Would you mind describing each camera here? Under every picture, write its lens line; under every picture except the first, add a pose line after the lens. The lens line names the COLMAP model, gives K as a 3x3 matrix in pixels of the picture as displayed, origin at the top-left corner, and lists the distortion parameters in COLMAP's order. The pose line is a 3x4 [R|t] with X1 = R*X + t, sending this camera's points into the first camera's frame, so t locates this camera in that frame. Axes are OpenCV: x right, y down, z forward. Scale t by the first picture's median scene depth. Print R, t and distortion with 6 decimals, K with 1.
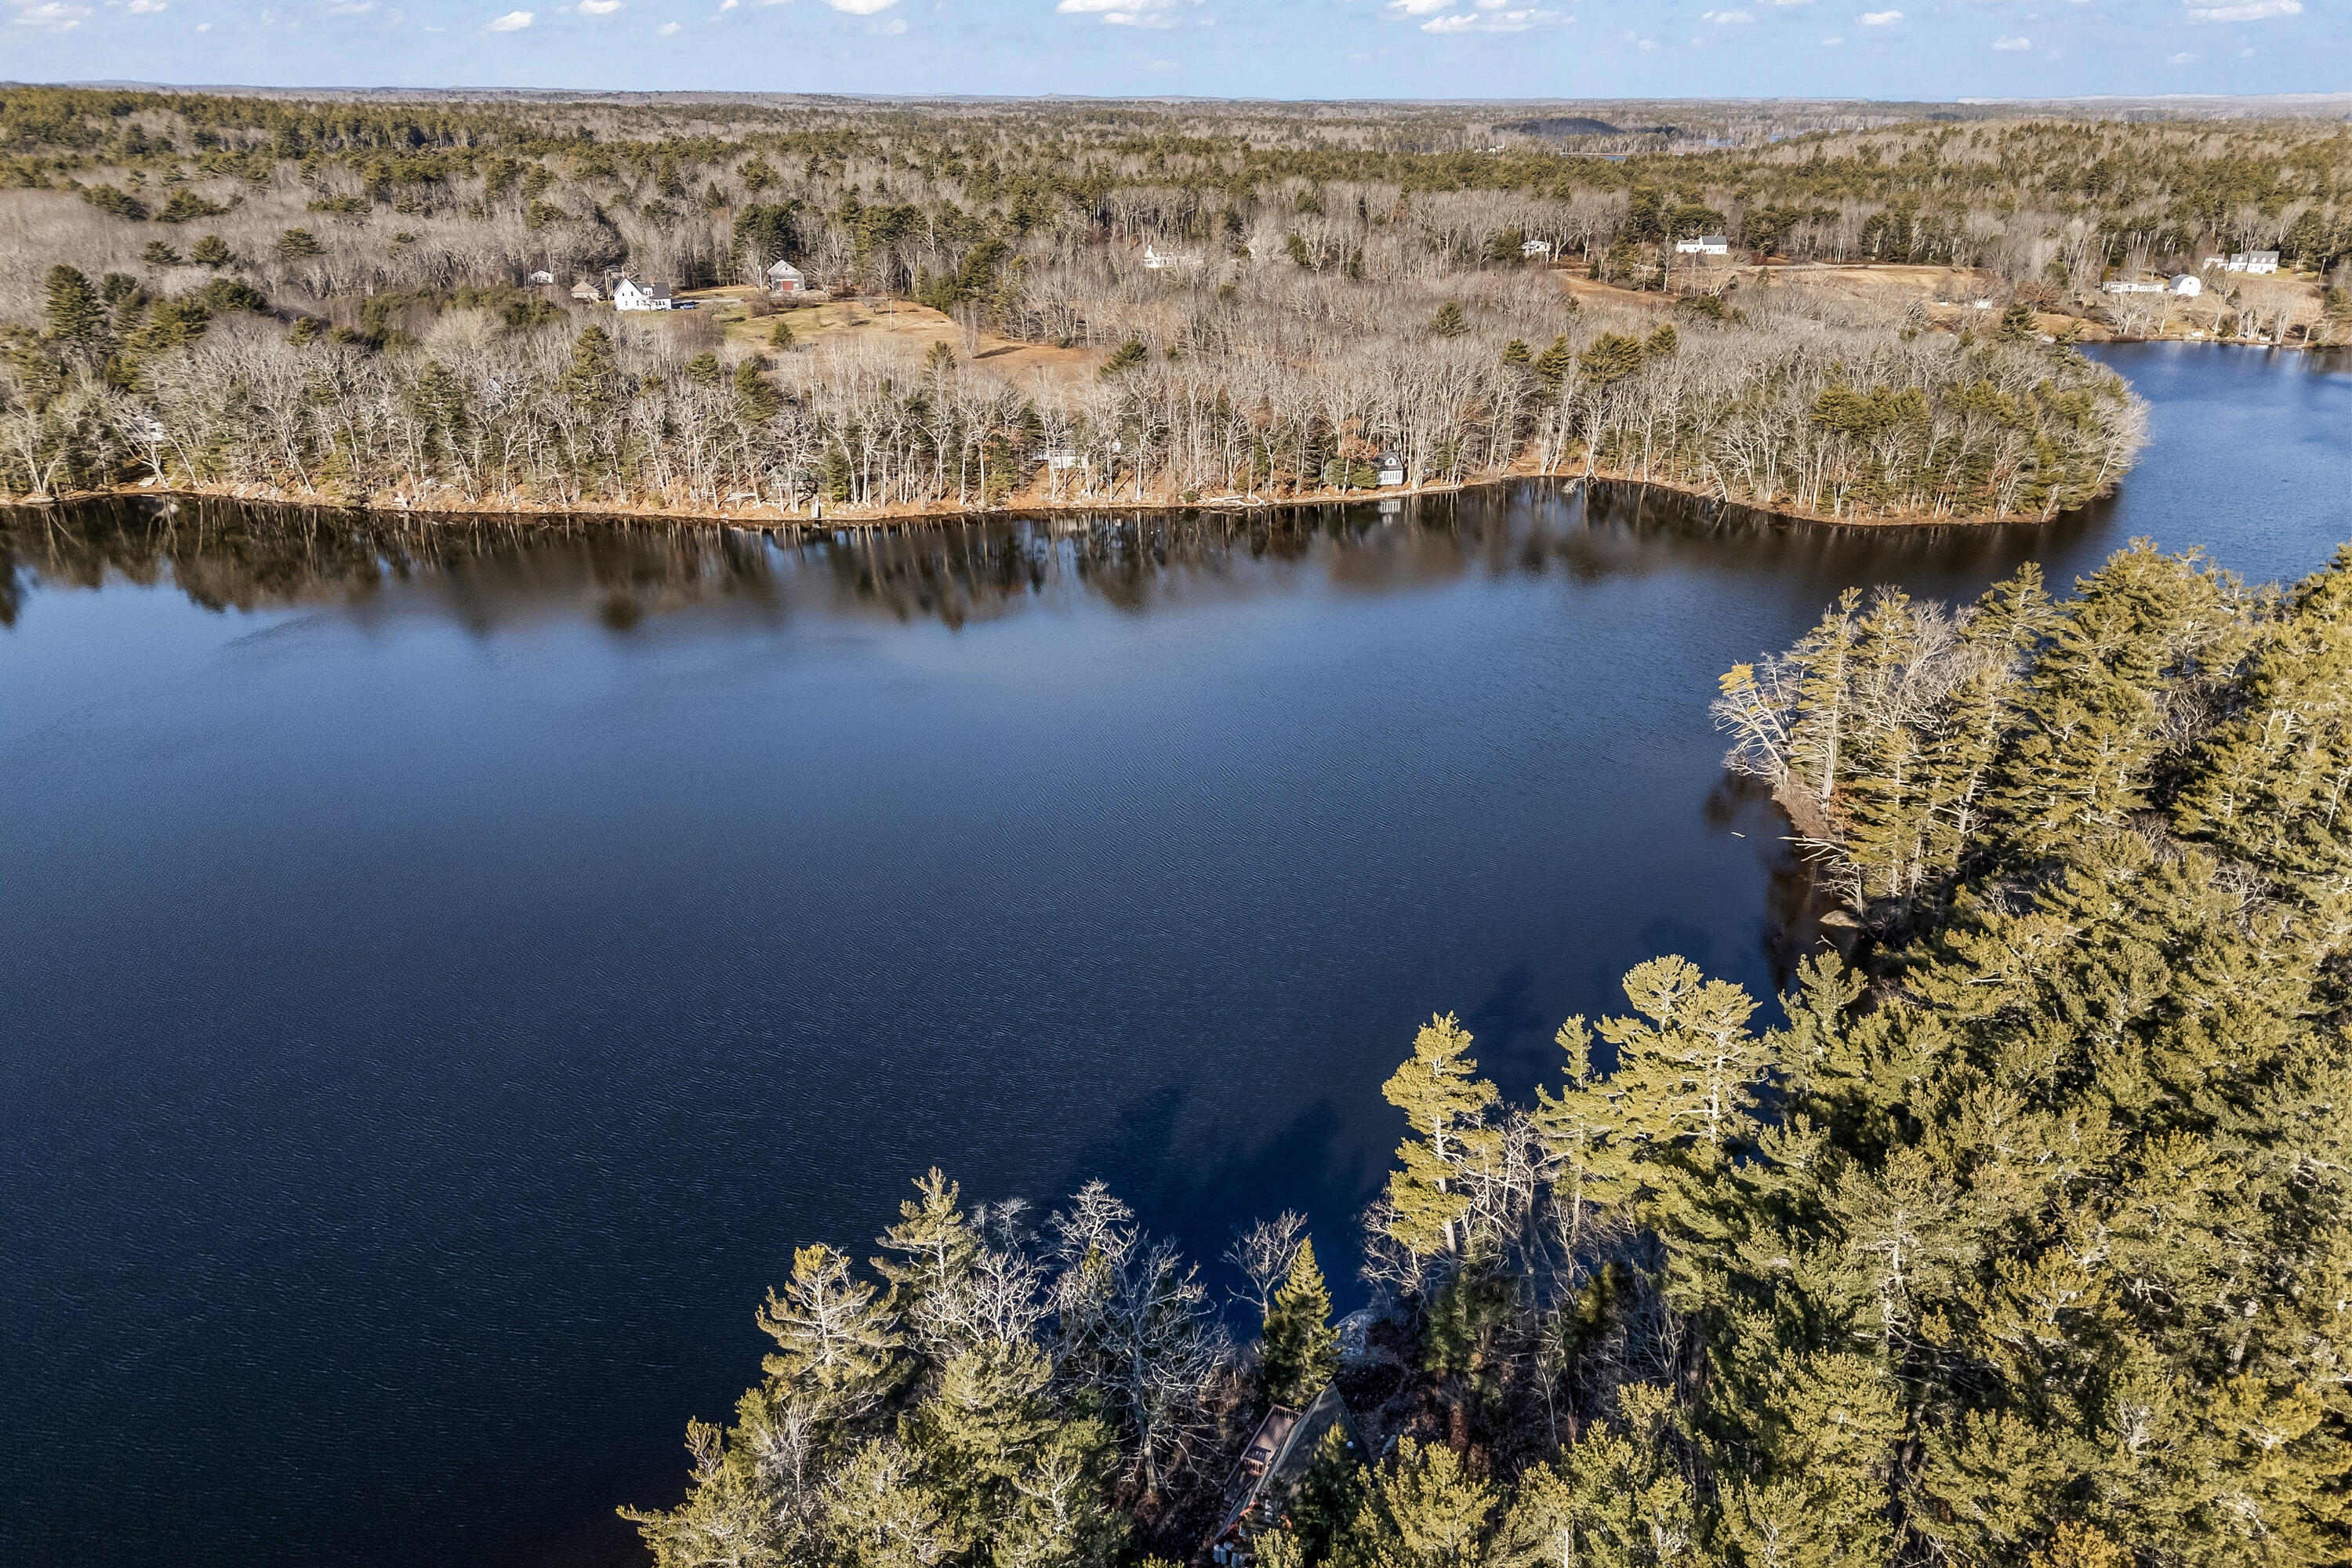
lens RADIAL K [[1679.1, 0, 1191.5], [0, 1679.1, 885.9], [0, 0, 1]] dist [0.068773, -0.049066]
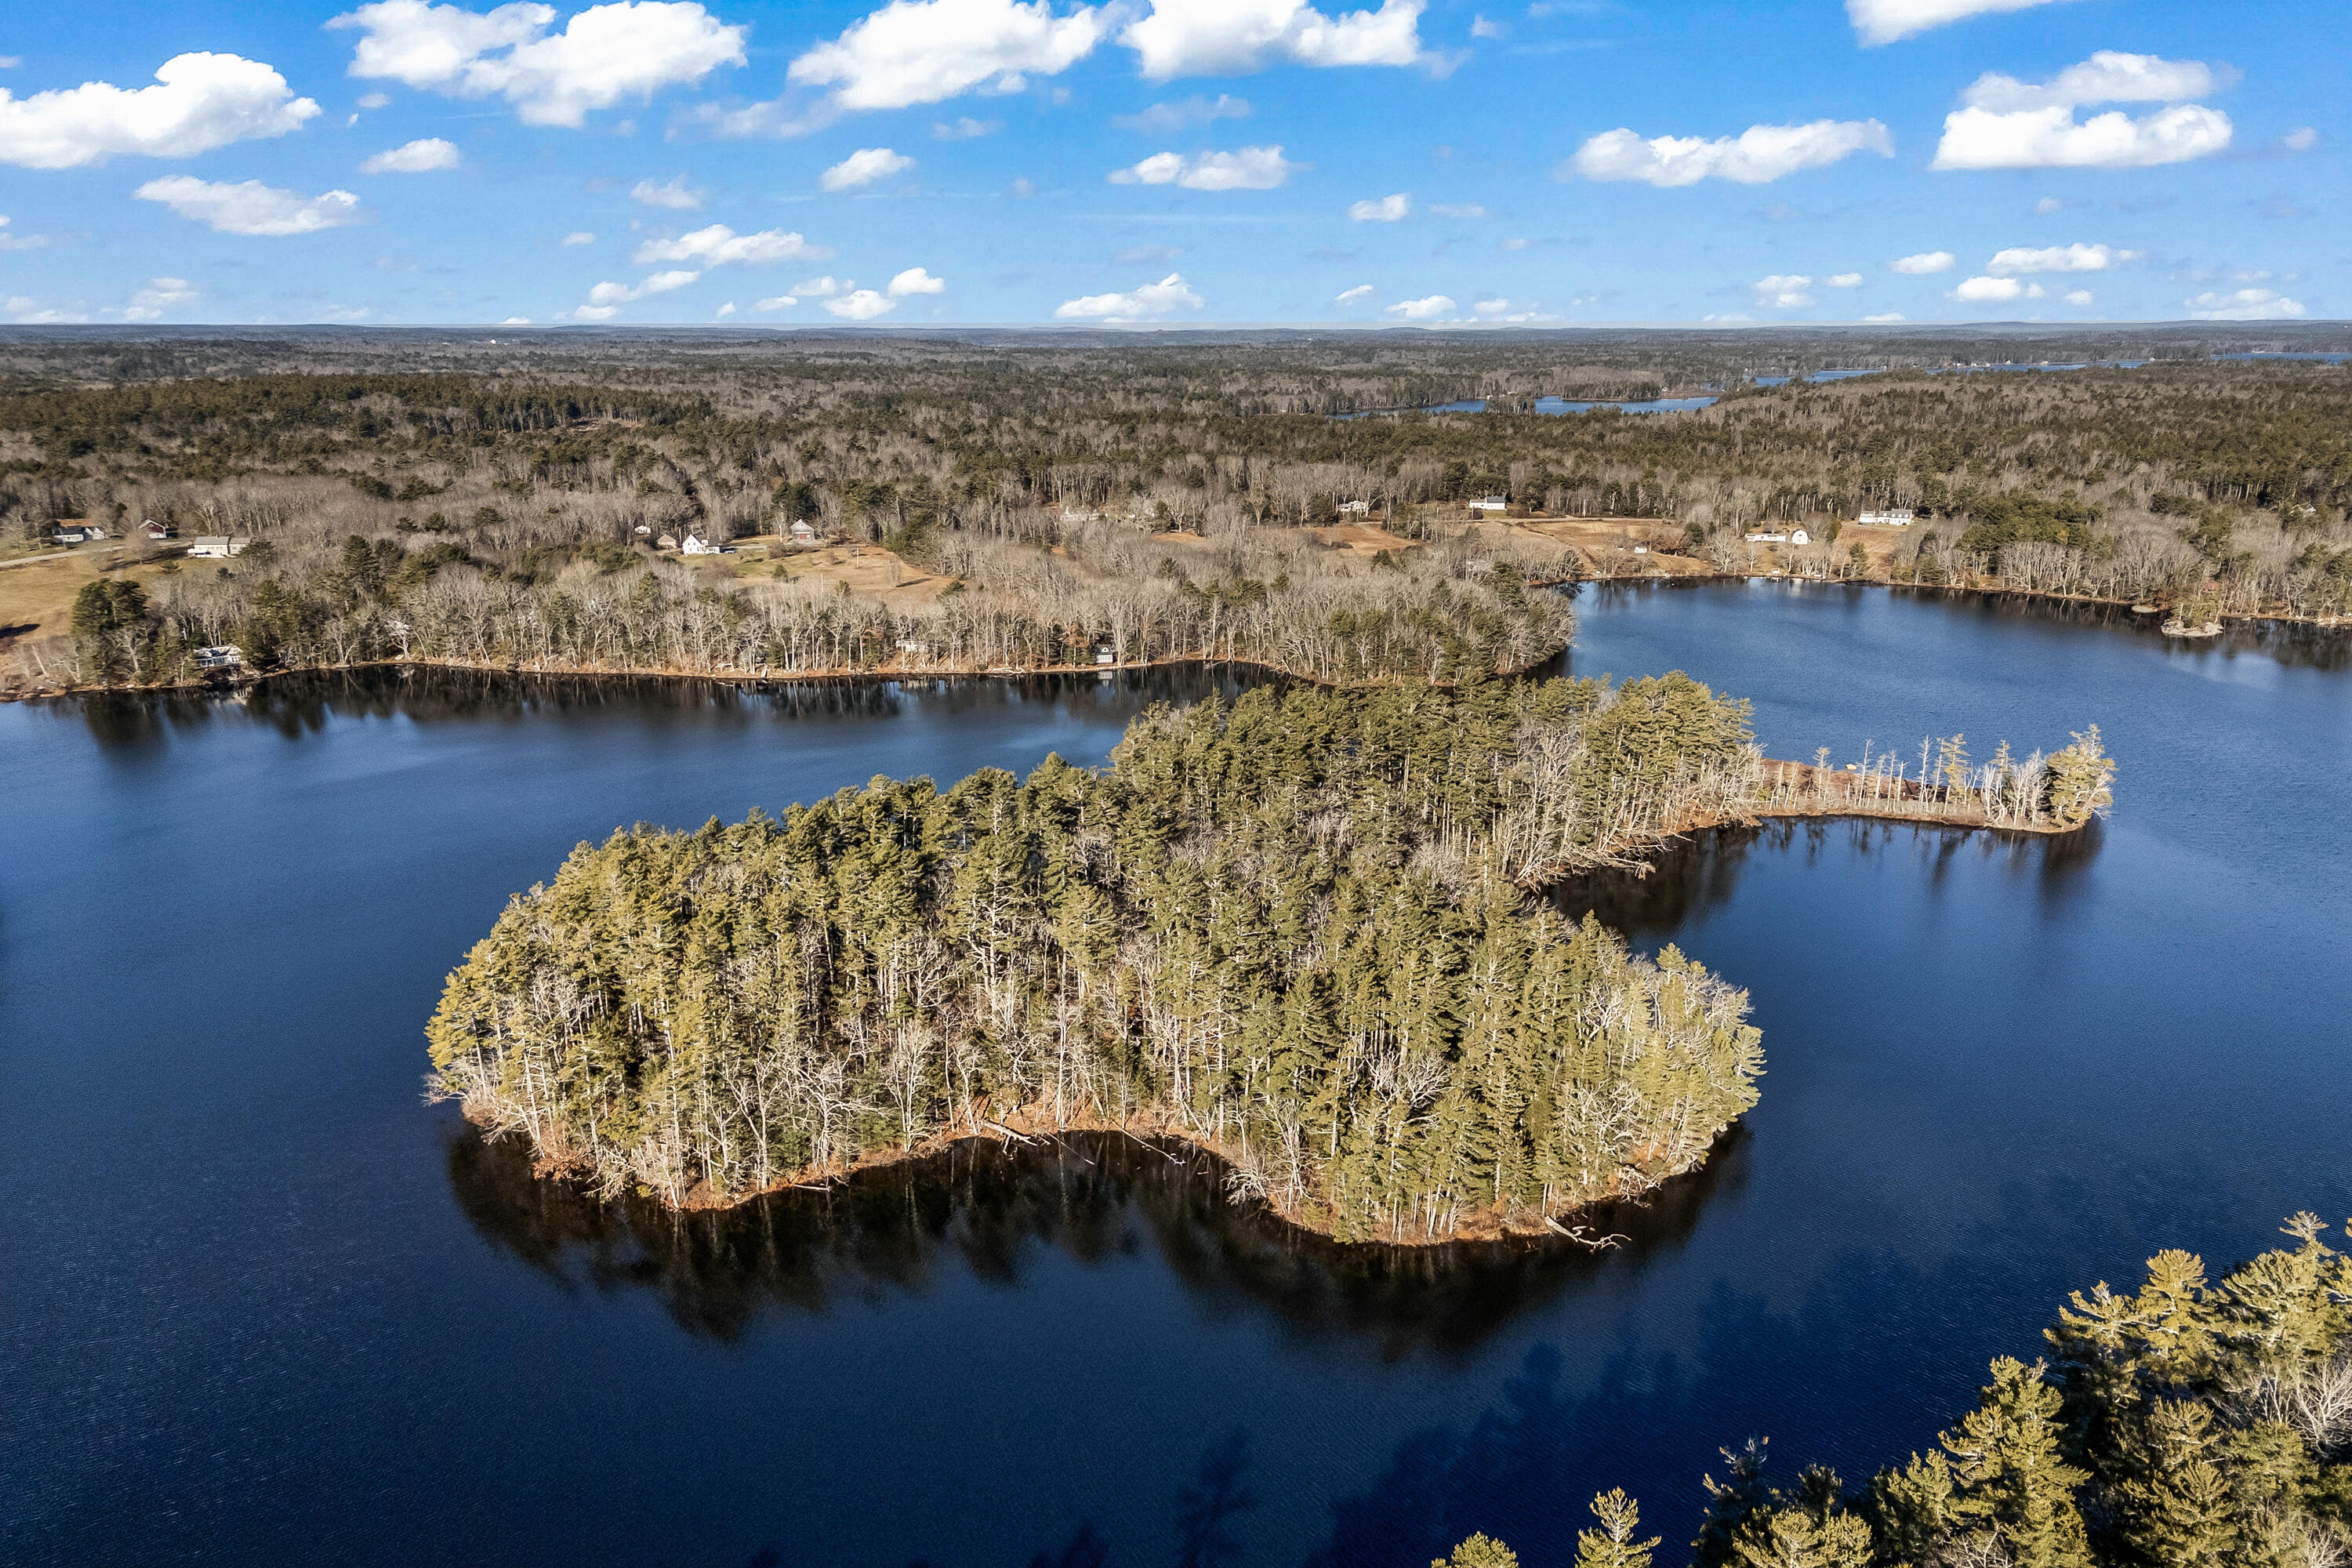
lens RADIAL K [[1679.1, 0, 1191.5], [0, 1679.1, 885.9], [0, 0, 1]] dist [0.068773, -0.049066]
pose [[0.997998, 0.014089, -0.061661, 0.314540], [-0.021116, 0.993159, -0.114842, 0.180500], [0.059622, 0.115914, 0.991468, -0.655693]]
